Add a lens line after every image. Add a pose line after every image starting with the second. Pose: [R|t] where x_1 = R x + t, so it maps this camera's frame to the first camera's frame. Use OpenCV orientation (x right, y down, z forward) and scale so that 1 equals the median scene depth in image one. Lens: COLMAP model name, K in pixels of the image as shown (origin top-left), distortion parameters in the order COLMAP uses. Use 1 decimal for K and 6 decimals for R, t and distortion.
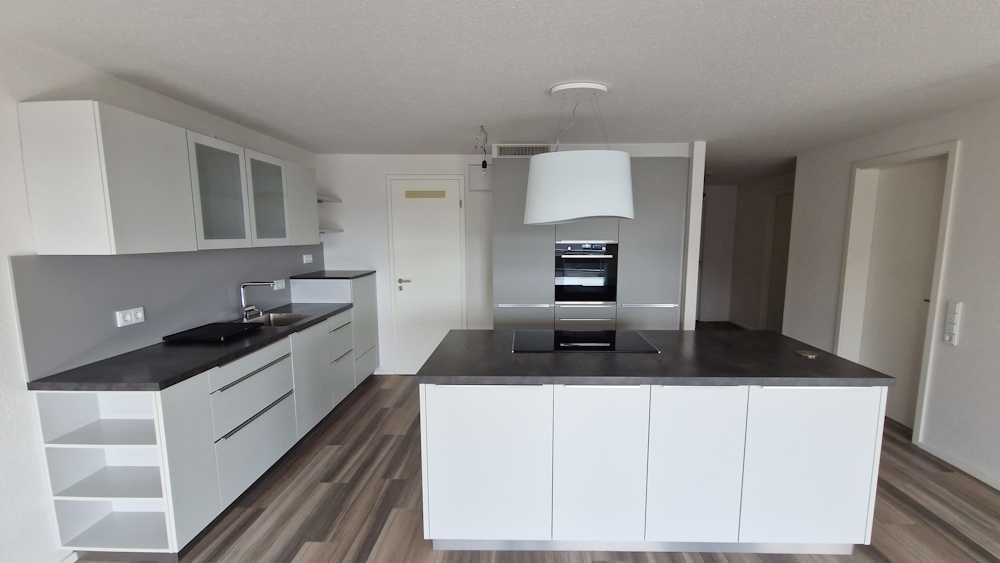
lens RADIAL K [[443.6, 0, 520.4], [0, 443.6, 295.4], [0, 0, 1]] dist [0.002069, 0.000233]
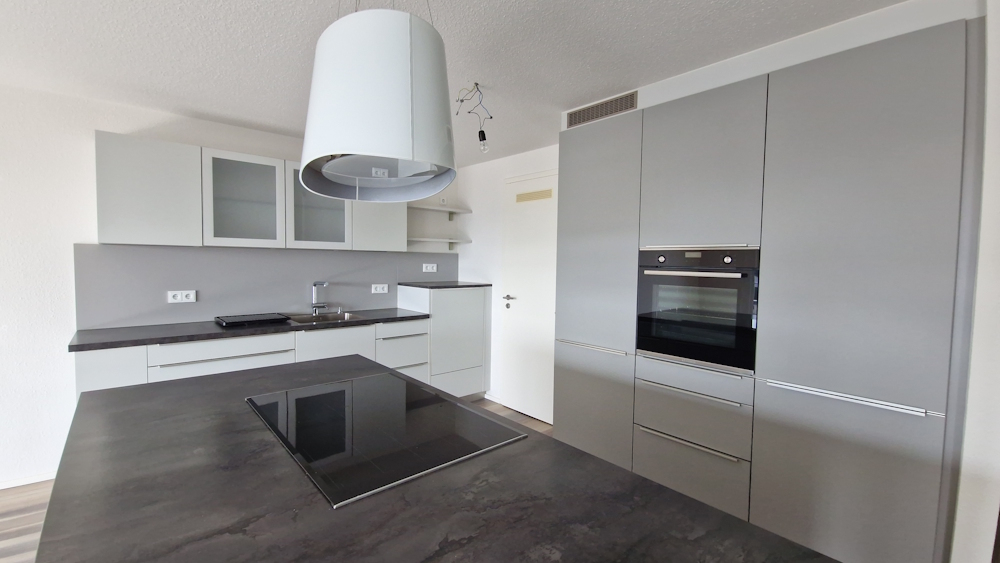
lens RADIAL K [[419.6, 0, 495.6], [0, 419.6, 280.5], [0, 0, 1]] dist [0.003625, -0.001139]
pose [[0.662831, 0.046041, -0.747352, 0.403433], [-0.117781, 0.992093, -0.043342, -0.032986], [0.739447, 0.116752, 0.663013, 0.529938]]
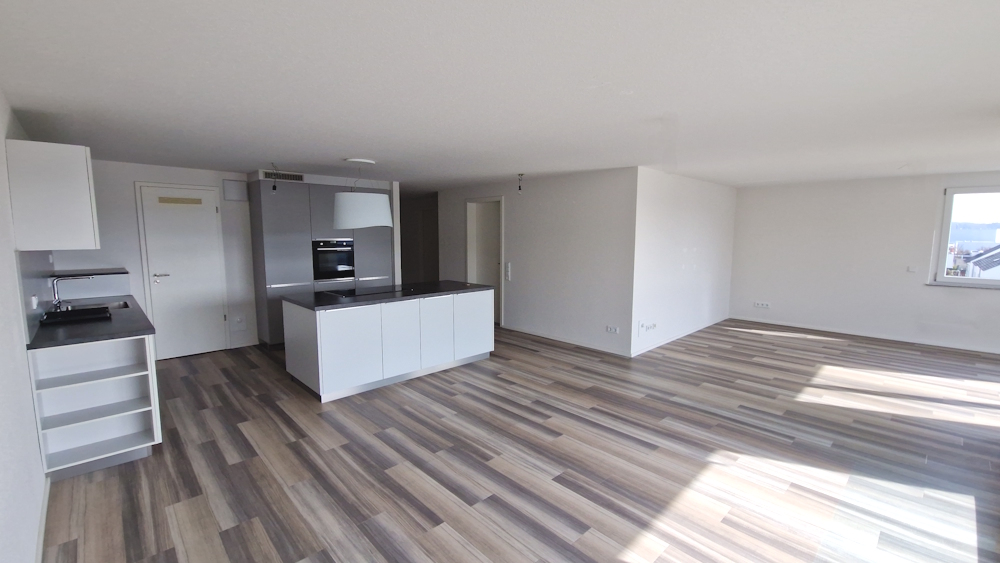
lens RADIAL K [[419.6, 0, 494.5], [0, 419.6, 283.9], [0, 0, 1]] dist [0.003625, -0.001139]
pose [[0.734420, -0.079995, 0.673964, -0.452353], [0.092659, 0.995549, 0.017194, 0.061172], [-0.672340, 0.049821, 0.738564, -0.457438]]
